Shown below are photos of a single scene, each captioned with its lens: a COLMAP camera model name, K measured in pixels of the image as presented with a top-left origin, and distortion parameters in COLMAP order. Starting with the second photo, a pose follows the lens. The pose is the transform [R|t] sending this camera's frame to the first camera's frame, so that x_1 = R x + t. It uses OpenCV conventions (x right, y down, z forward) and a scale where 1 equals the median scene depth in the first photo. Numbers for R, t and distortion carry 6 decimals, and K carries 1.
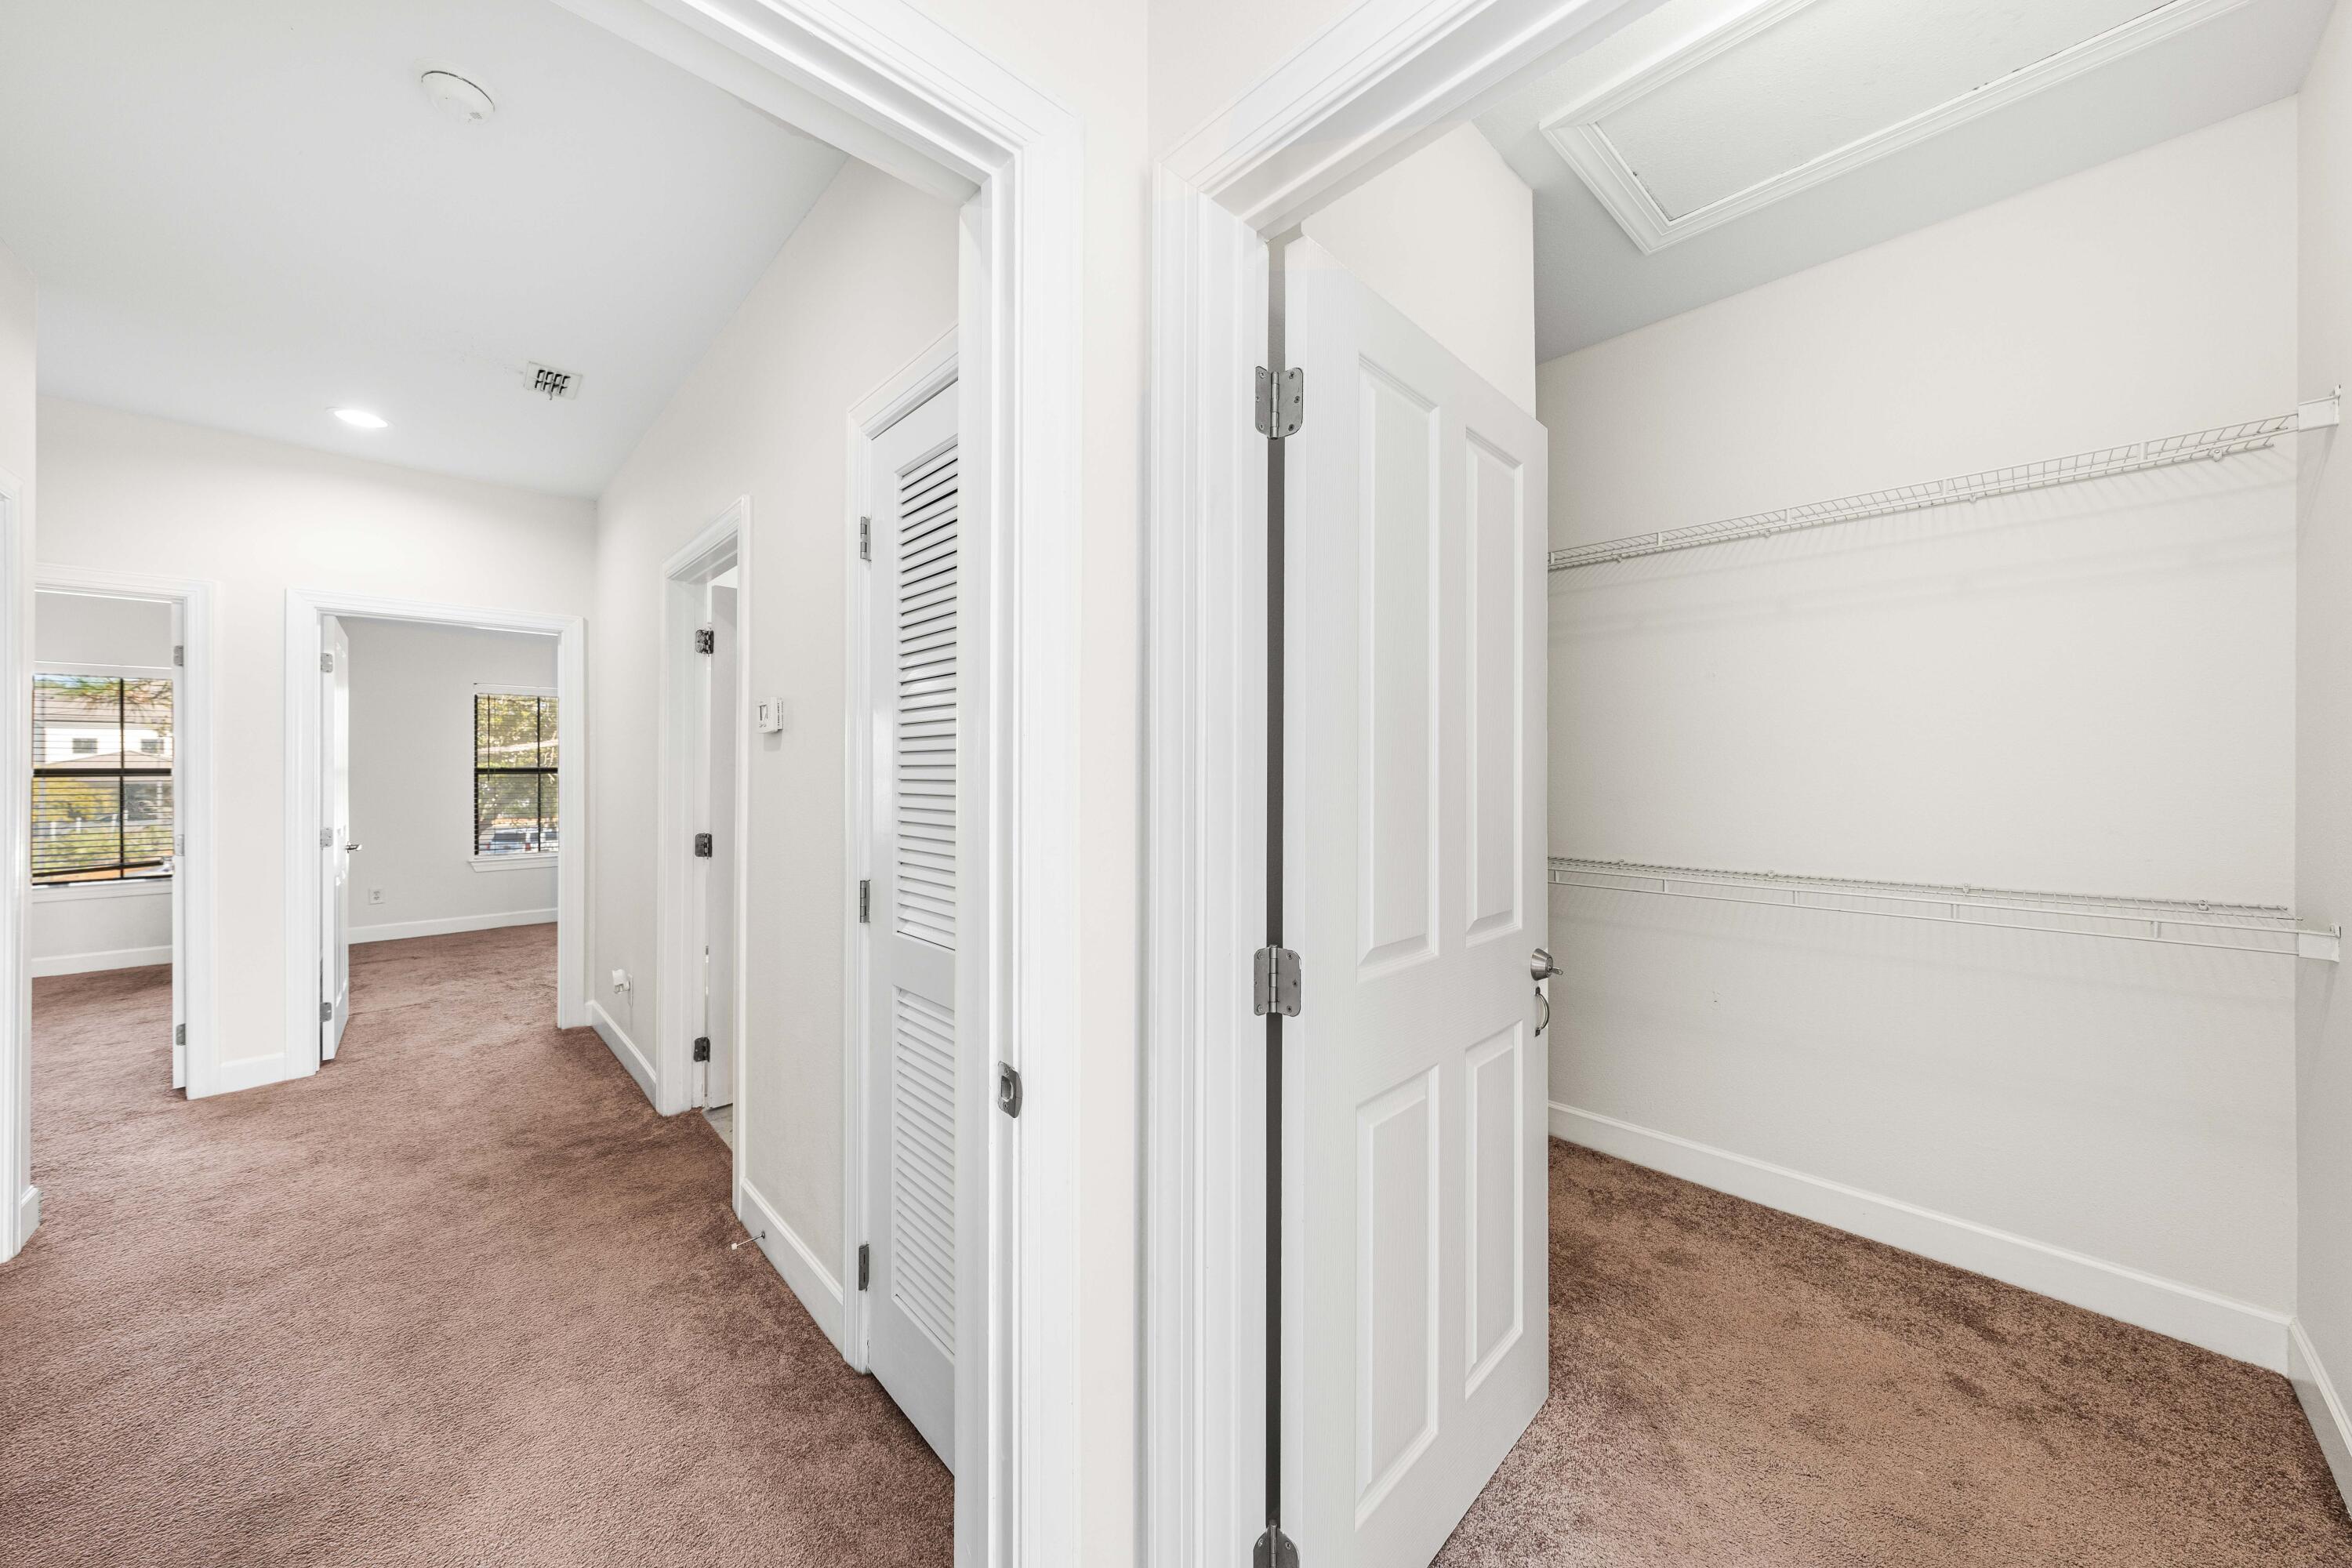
lens RADIAL K [[816.1, 0, 1178.0], [0, 816.1, 762.2], [0, 0, 1]] dist [-0.001536, -0.000094]
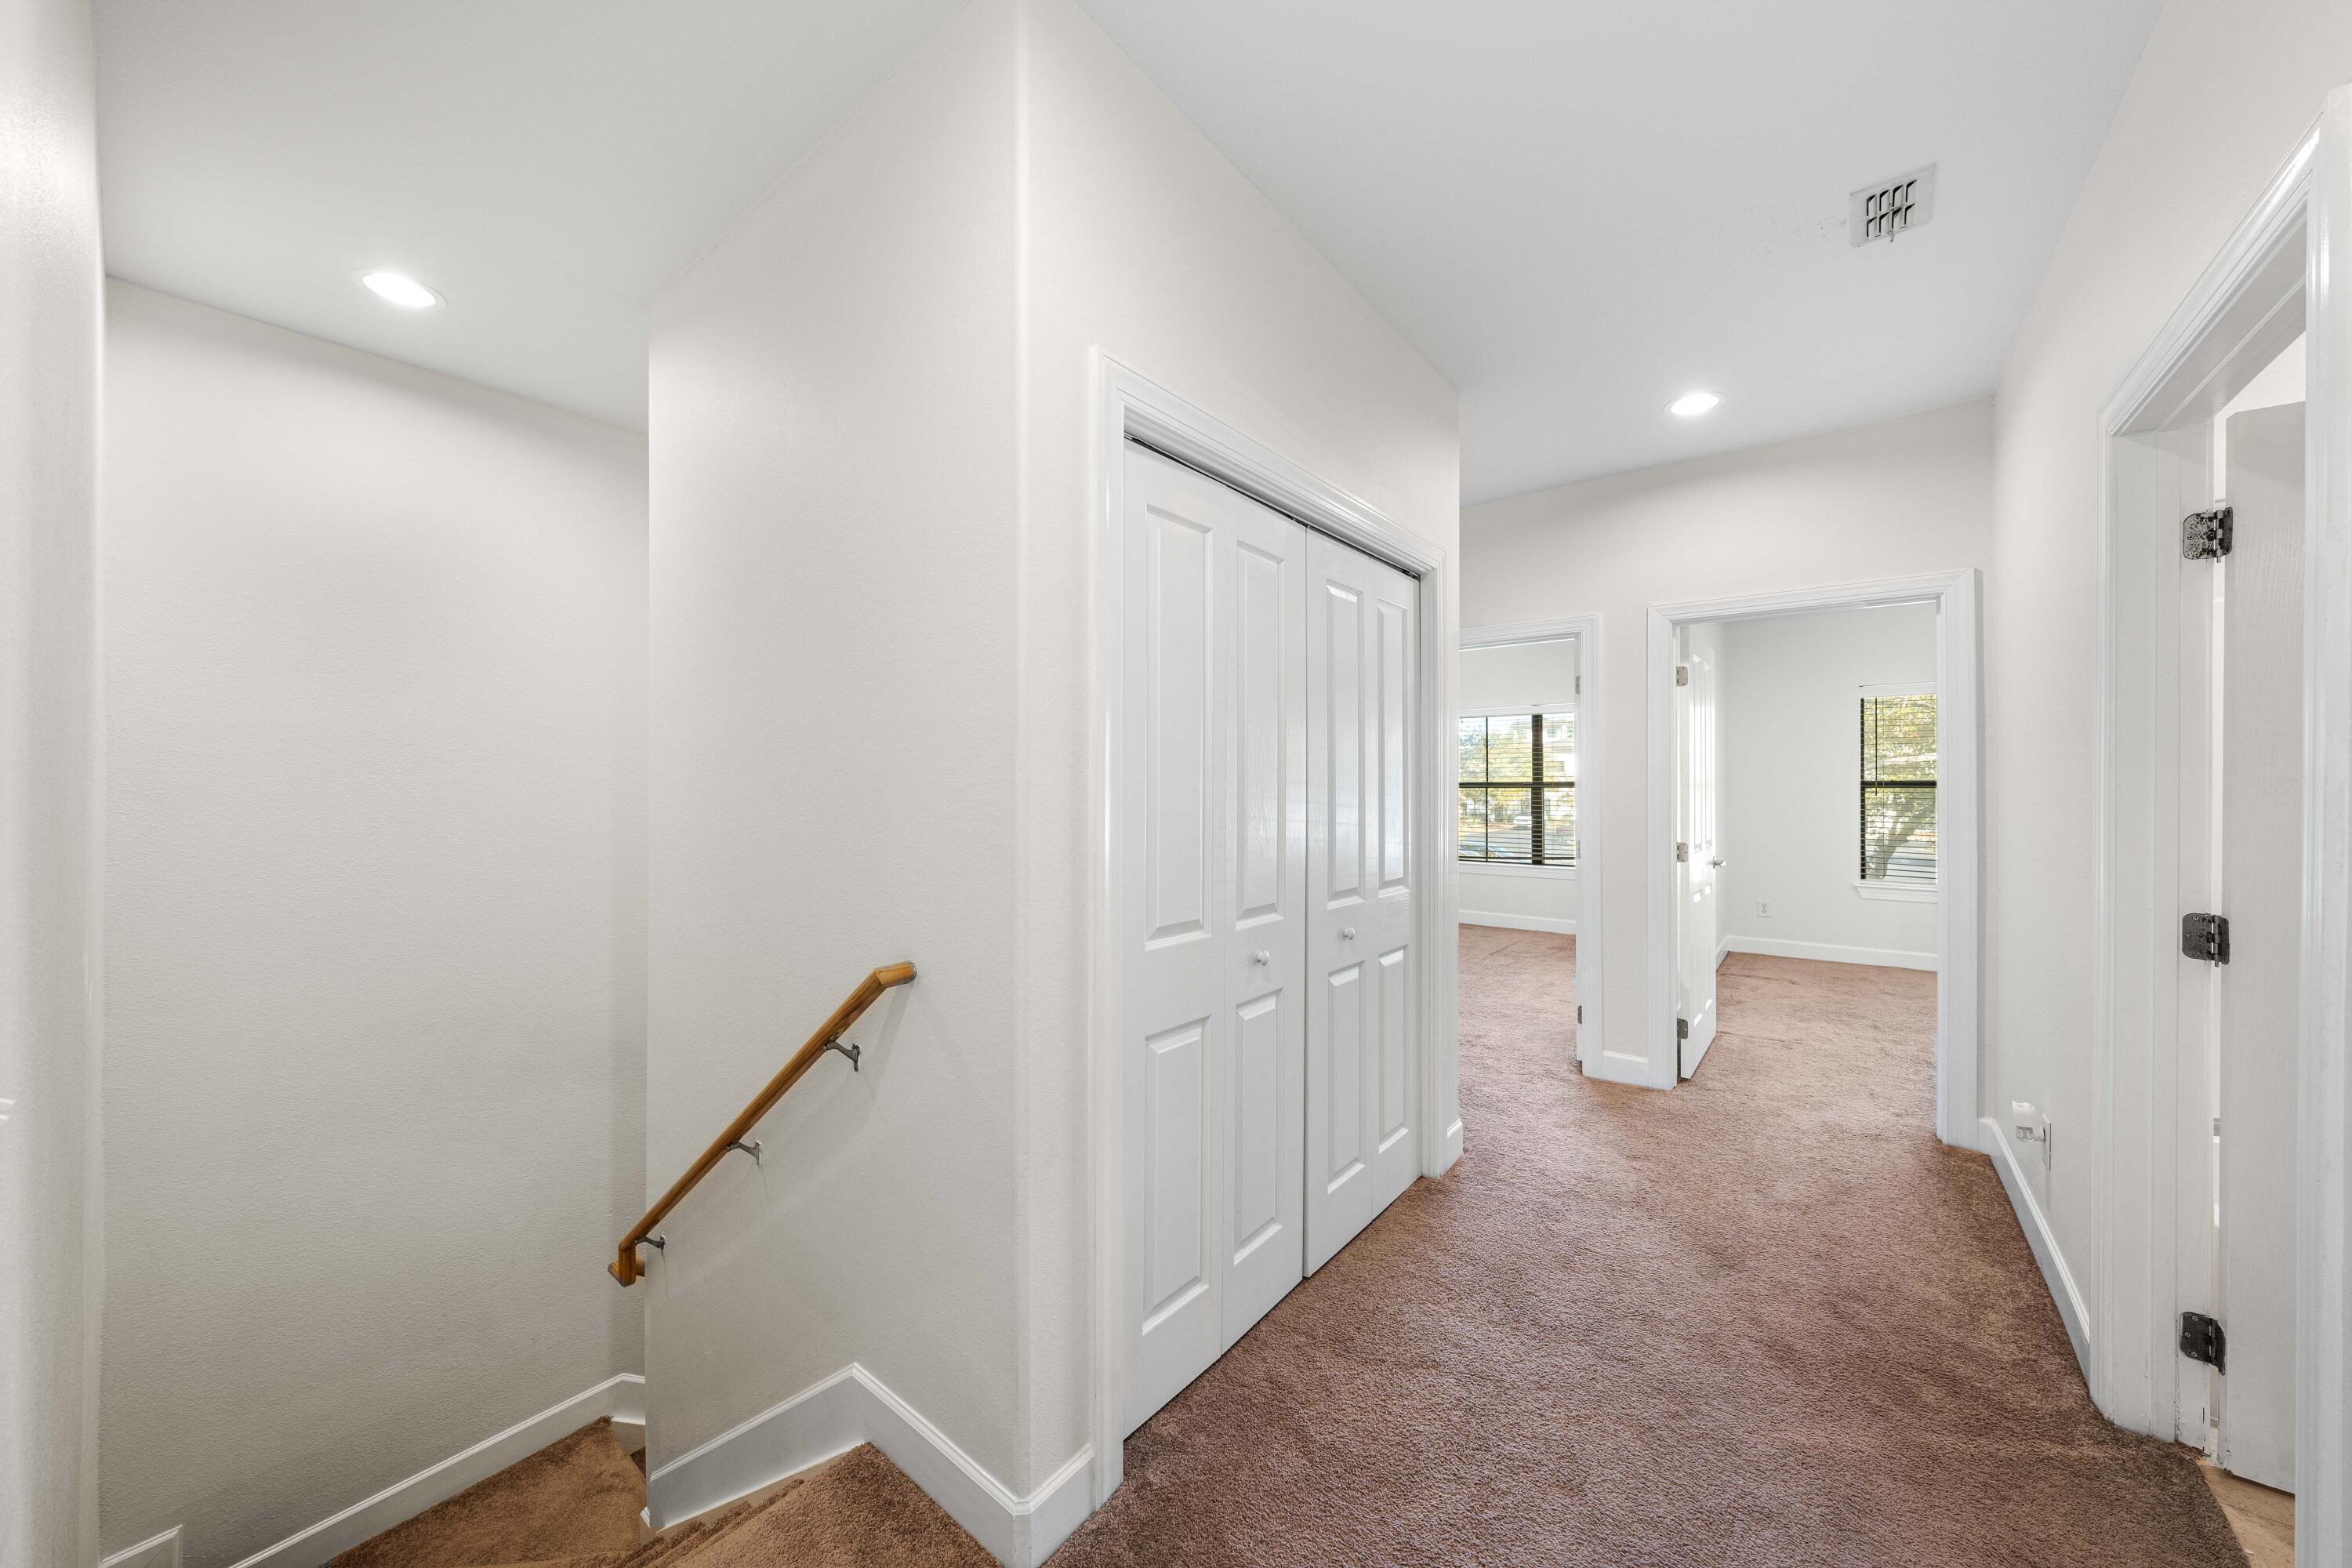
lens RADIAL K [[826.3, 0, 1176.0], [0, 826.3, 784.0], [0, 0, 1]] dist [-0.001209, 0.000159]
pose [[0.138407, 0.003179, -0.990370, -0.152520], [0.009681, 0.999943, 0.004563, -0.001406], [0.990328, -0.010220, 0.138368, 0.277979]]
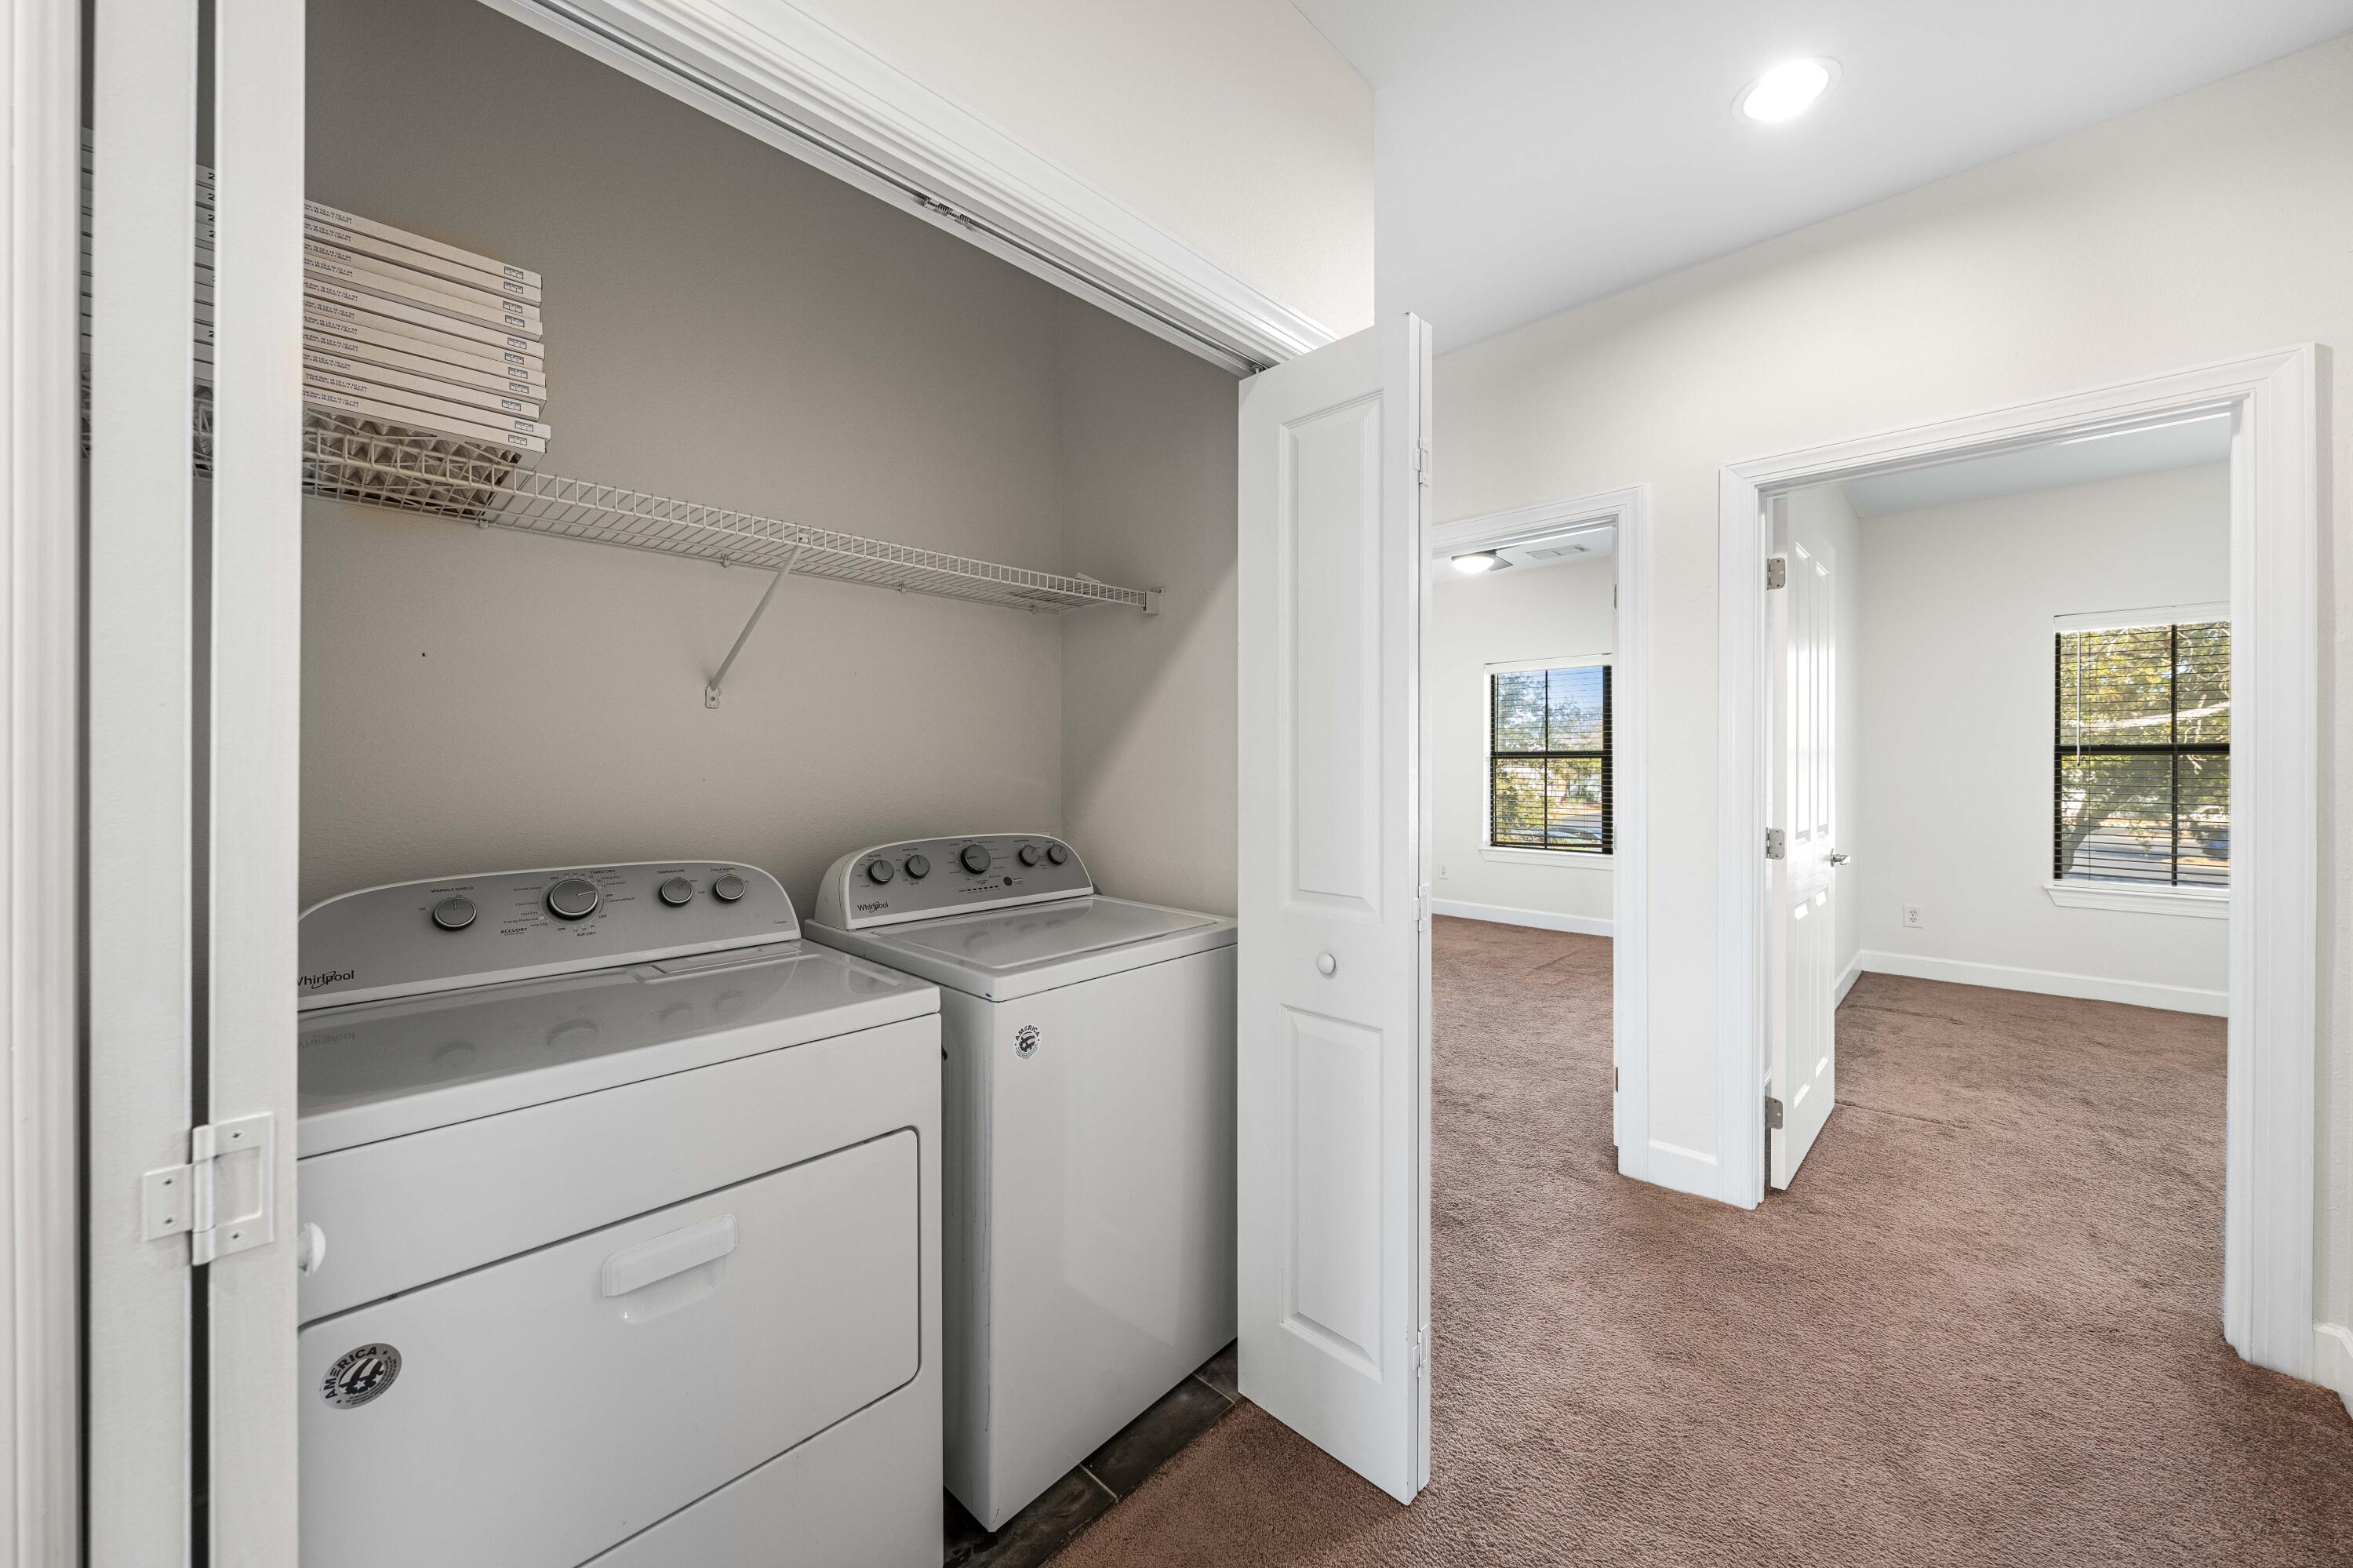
lens RADIAL K [[857.8, 0, 1177.6], [0, 857.8, 769.2], [0, 0, 1]] dist [-0.001103, 0.000569]
pose [[0.045649, 0.011429, -0.998892, -0.425861], [0.010462, 0.999874, 0.011918, 0.021675], [0.998903, -0.010995, 0.045523, 0.542918]]
